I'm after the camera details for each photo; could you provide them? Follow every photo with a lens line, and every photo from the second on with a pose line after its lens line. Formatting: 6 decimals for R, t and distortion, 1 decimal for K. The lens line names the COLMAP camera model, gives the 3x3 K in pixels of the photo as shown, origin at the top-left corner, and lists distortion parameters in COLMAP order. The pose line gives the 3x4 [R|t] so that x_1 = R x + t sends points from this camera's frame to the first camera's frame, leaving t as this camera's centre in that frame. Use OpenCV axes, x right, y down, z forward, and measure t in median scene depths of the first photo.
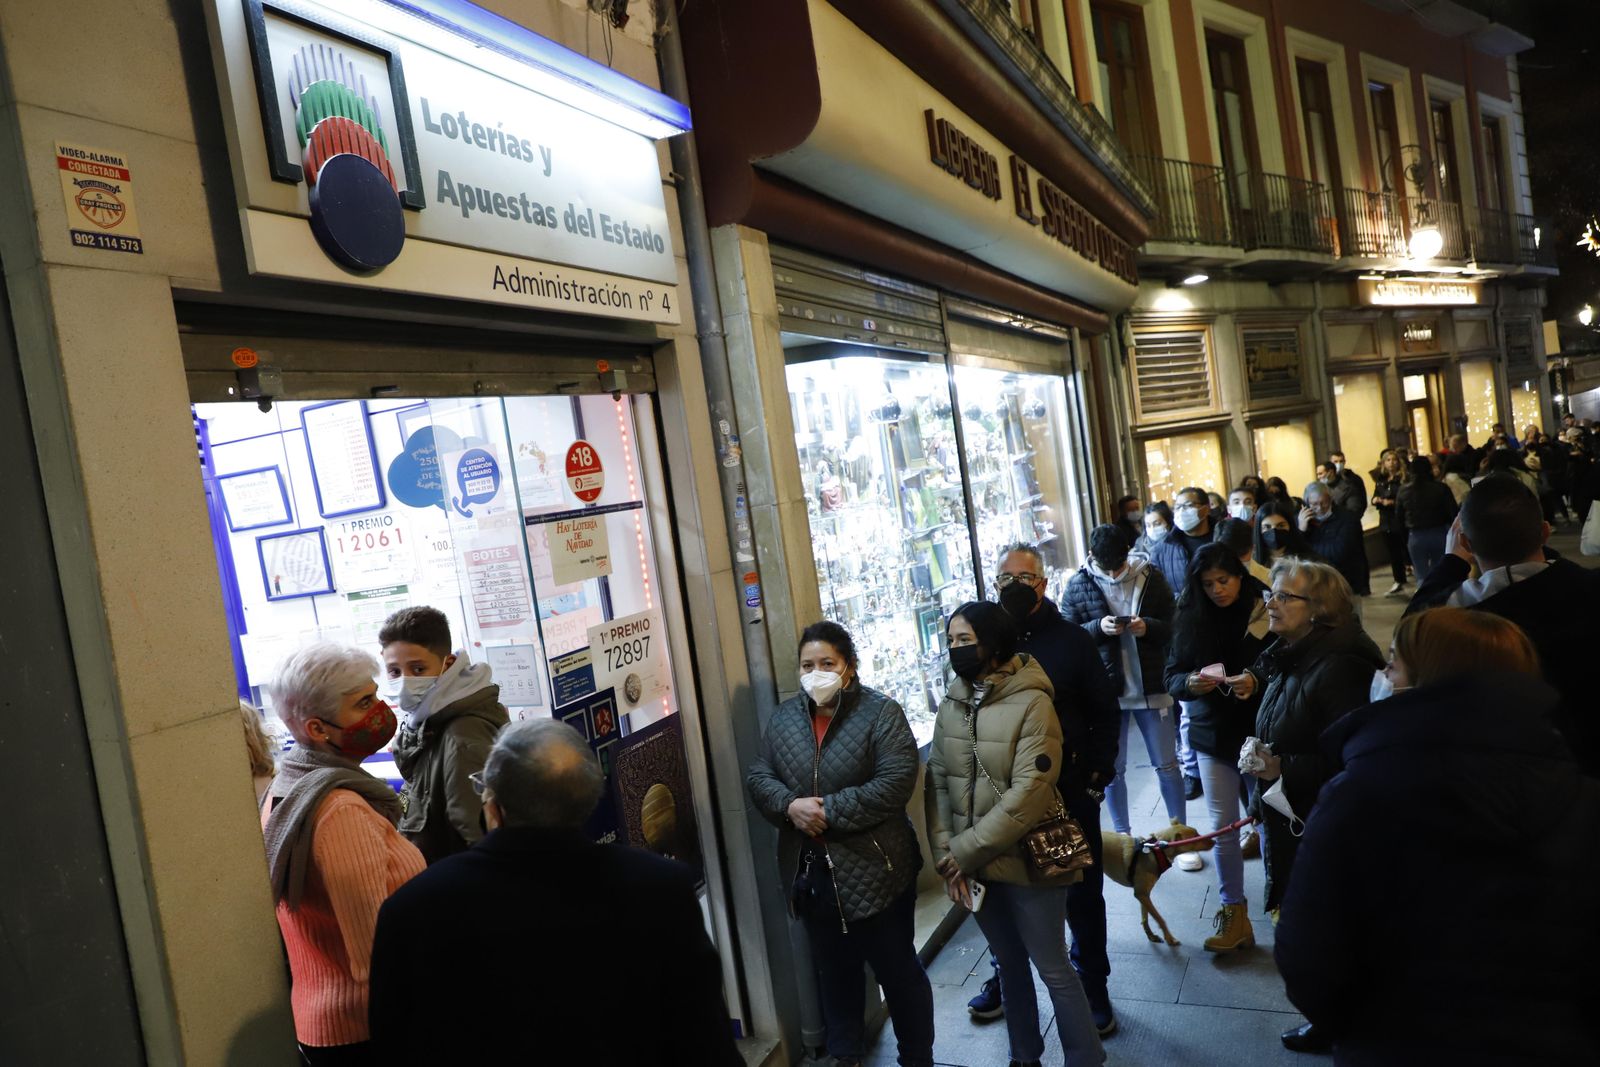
lens RADIAL K [[1124.1, 0, 780.4], [0, 1124.1, 541.1], [0, 0, 1]] dist [-0.002828, 0.001089]
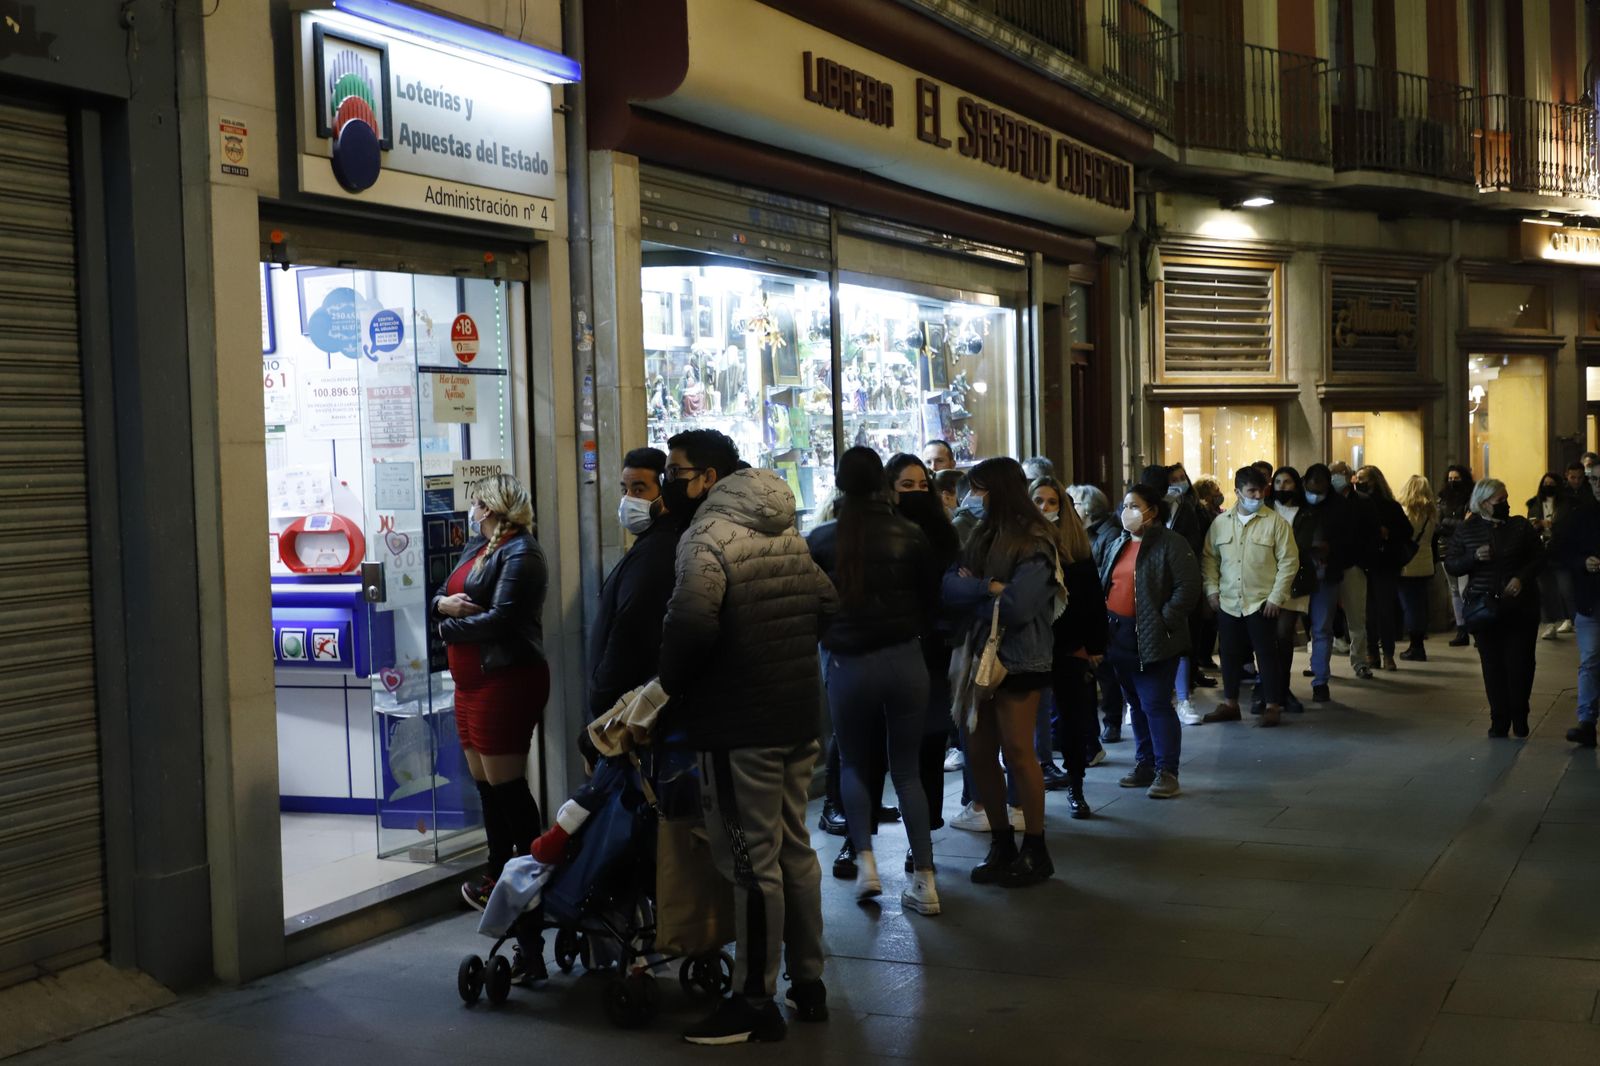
lens RADIAL K [[2025.3, 0, 762.9], [0, 2025.3, 528.2], [0, 0, 1]] dist [0.017705, -0.013467]
pose [[0.993102, 0.115498, 0.020215, 0.102519], [-0.115302, 0.993274, -0.010615, 0.101498], [-0.021306, 0.008211, 0.999739, -0.960252]]
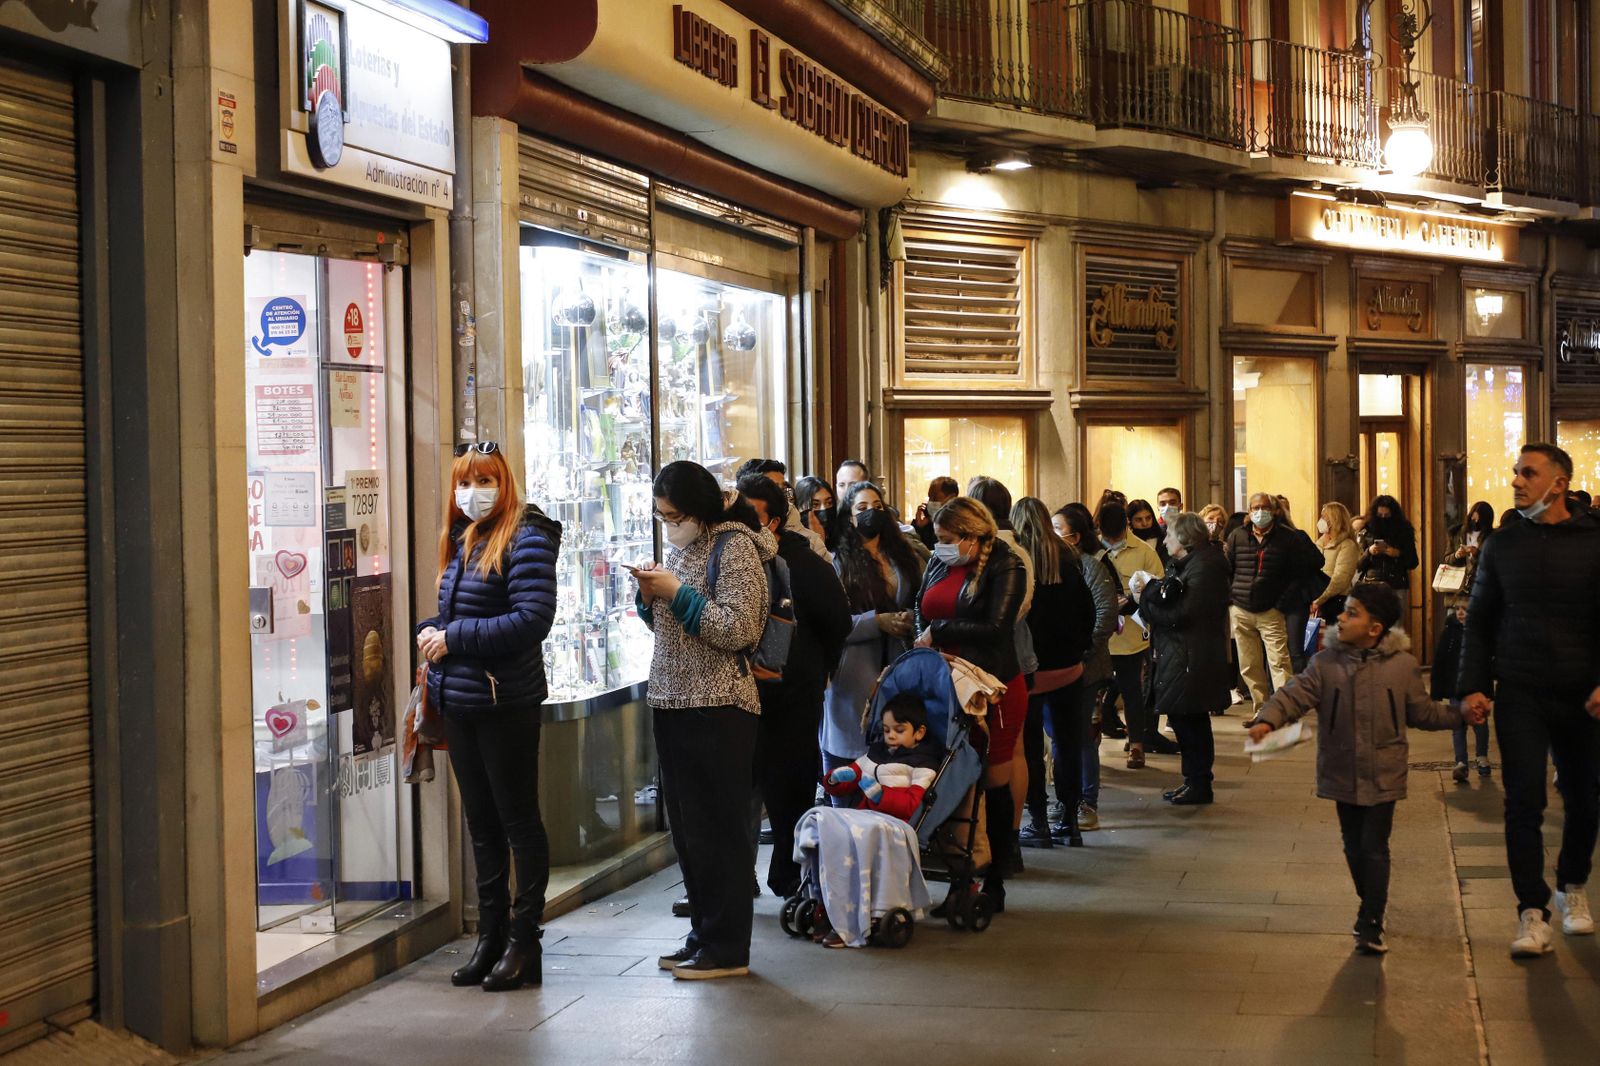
lens RADIAL K [[2979.9, 0, 800.0], [0, 2979.9, 533.0], [0, 0, 1]] dist [0.032527, 0.080425]
pose [[0.959575, 0.118036, 0.255507, -0.358422], [-0.106949, 0.992634, -0.056910, 0.190339], [-0.260343, 0.027283, 0.965131, -1.440028]]
